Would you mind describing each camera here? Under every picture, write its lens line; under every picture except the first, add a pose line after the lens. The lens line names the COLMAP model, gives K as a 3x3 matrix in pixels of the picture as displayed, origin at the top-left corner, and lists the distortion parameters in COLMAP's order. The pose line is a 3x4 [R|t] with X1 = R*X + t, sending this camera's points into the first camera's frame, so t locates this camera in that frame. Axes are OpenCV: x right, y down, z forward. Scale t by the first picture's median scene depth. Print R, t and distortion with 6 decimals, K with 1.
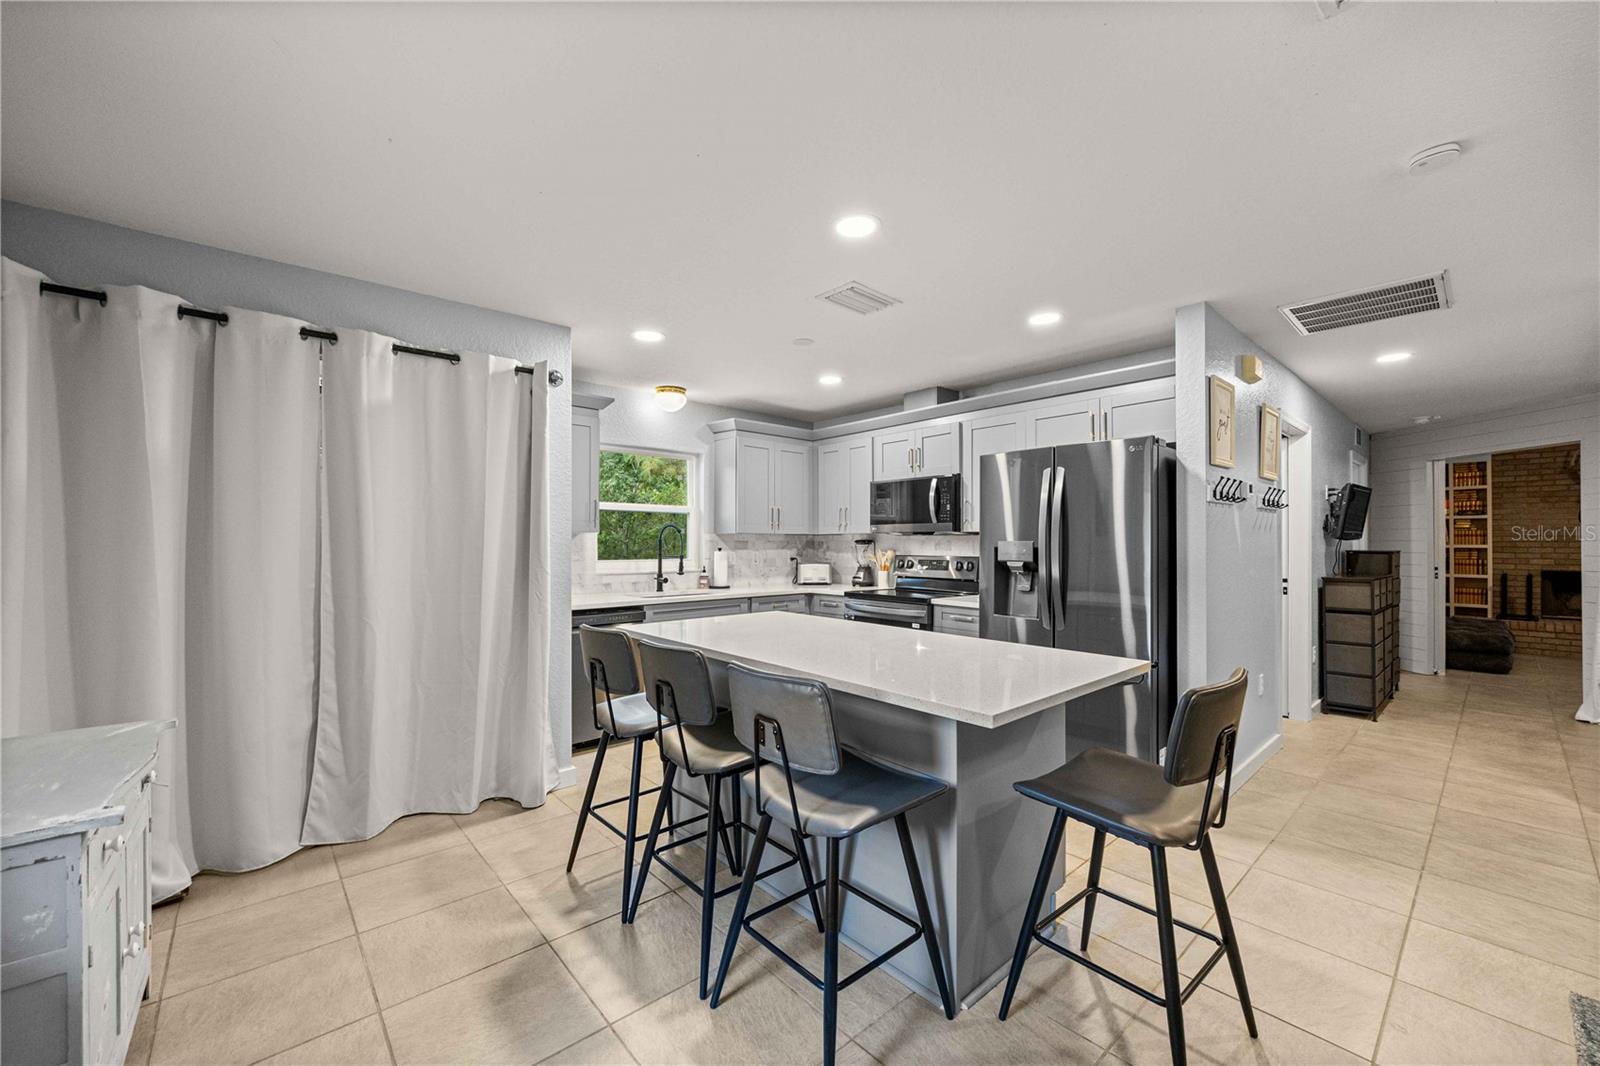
lens RADIAL K [[633.1, 0, 800.0], [0, 633.1, 533.0], [0, 0, 1]] dist [-0.000643, -0.000129]
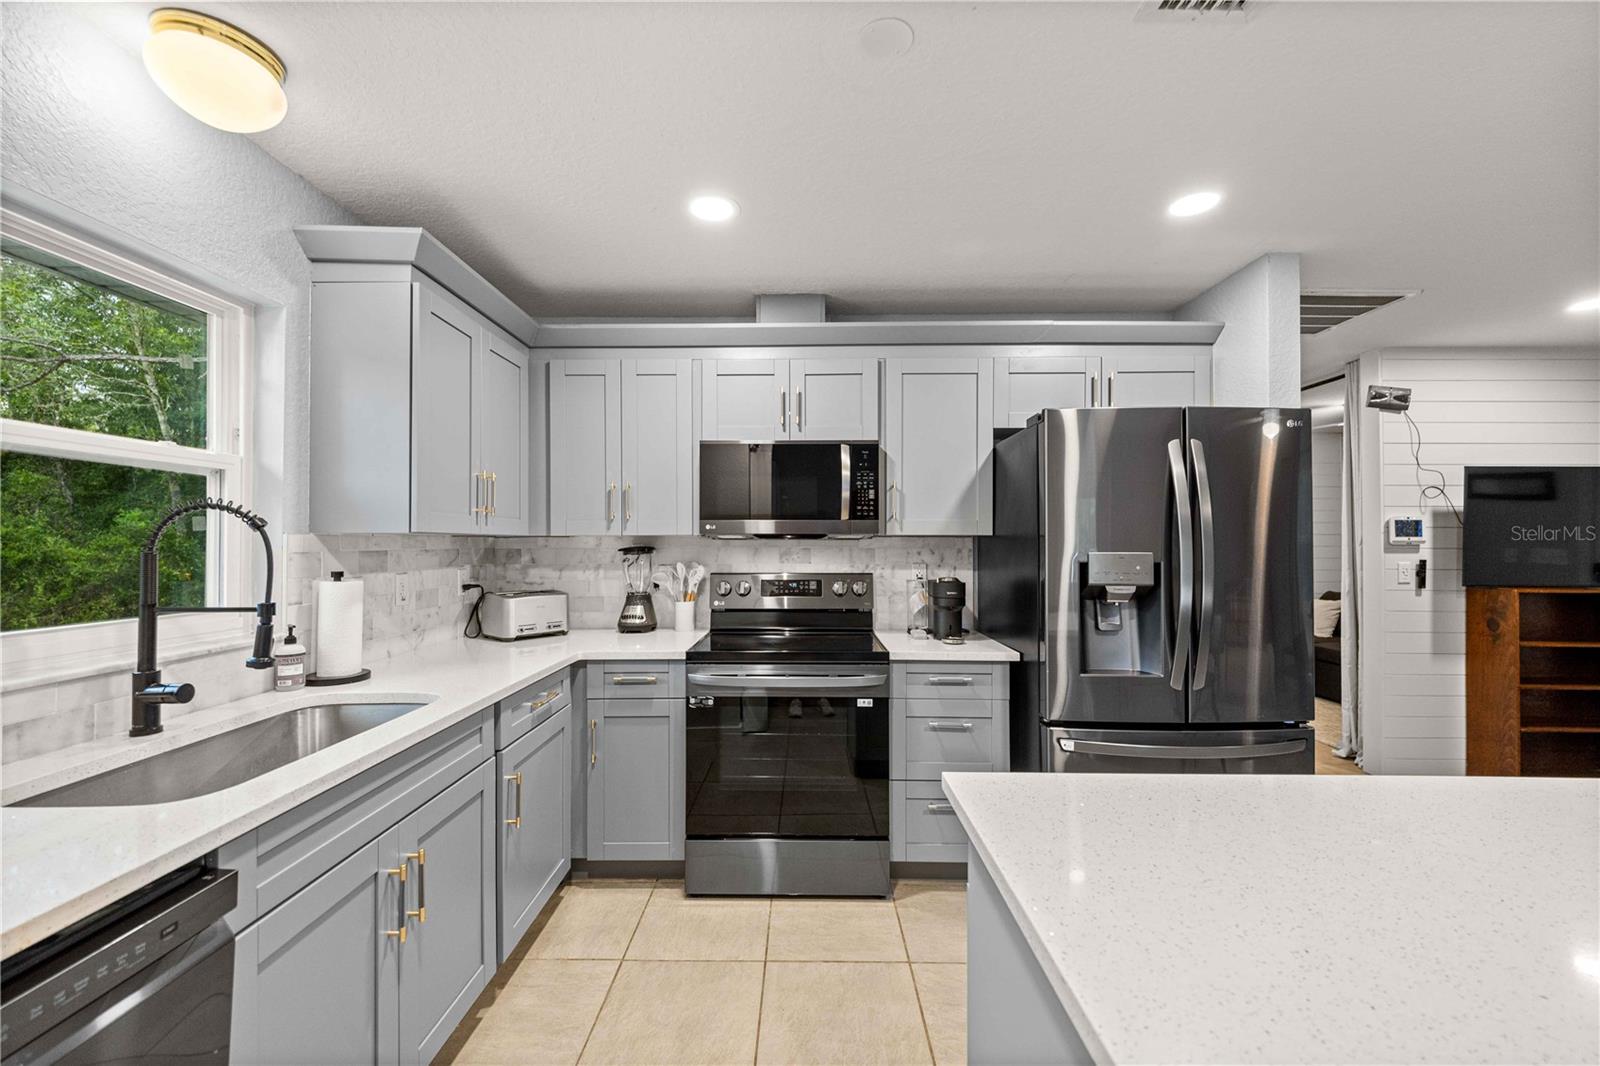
lens RADIAL K [[633.1, 0, 800.0], [0, 633.1, 533.0], [0, 0, 1]] dist [-0.000643, -0.000129]
pose [[0.667542, 0.008098, 0.744529, -0.237847], [-0.010130, 0.999947, -0.001793, -0.001580], [-0.744504, -0.006345, 0.667588, 0.587811]]
